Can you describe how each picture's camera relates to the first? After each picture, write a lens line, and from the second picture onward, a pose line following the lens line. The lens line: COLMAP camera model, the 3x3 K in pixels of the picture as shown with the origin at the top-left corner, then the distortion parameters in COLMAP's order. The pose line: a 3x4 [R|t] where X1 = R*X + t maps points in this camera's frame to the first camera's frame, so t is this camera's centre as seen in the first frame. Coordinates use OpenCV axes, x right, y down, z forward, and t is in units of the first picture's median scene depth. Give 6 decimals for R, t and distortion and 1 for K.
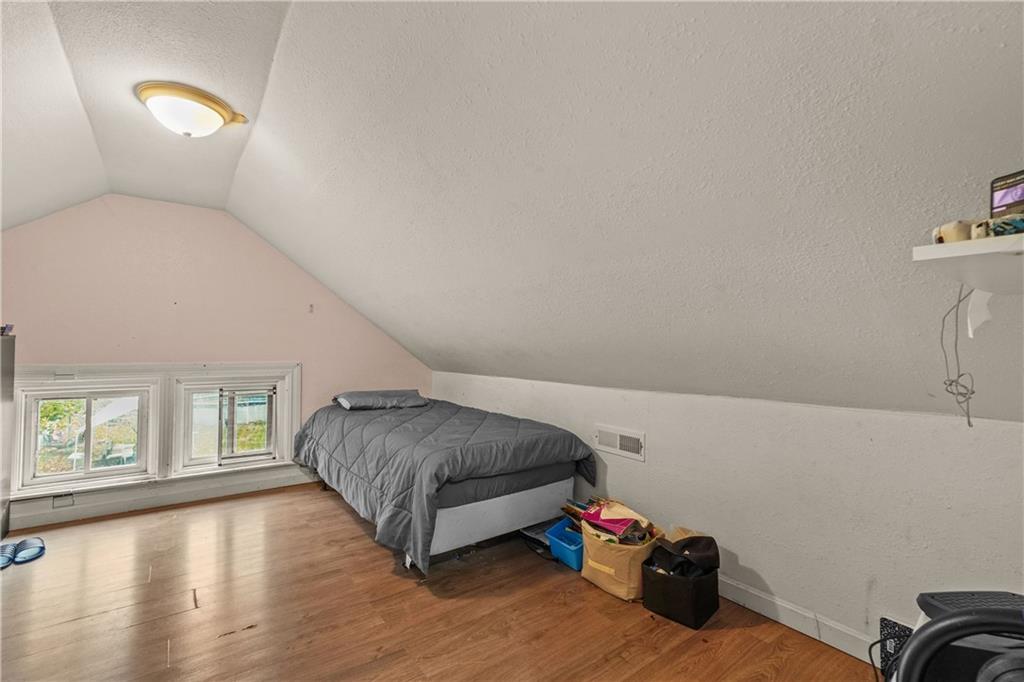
lens RADIAL K [[441.6, 0, 486.0], [0, 441.6, 336.0], [0, 0, 1]] dist [0.007437, 0.000351]
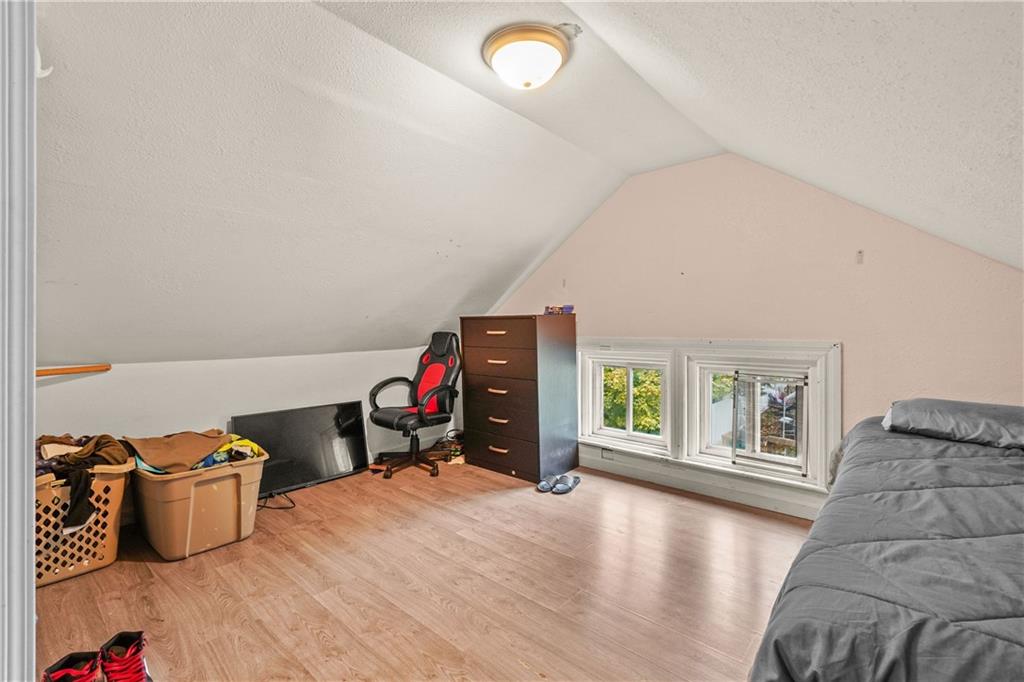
lens RADIAL K [[454.0, 0, 506.7], [0, 454.0, 327.7], [0, 0, 1]] dist [0.000655, 0.007096]
pose [[0.245915, -0.000609, -0.969291, 0.127192], [0.035229, 0.999345, 0.008310, 0.018574], [0.968651, -0.036191, 0.245775, 0.421936]]
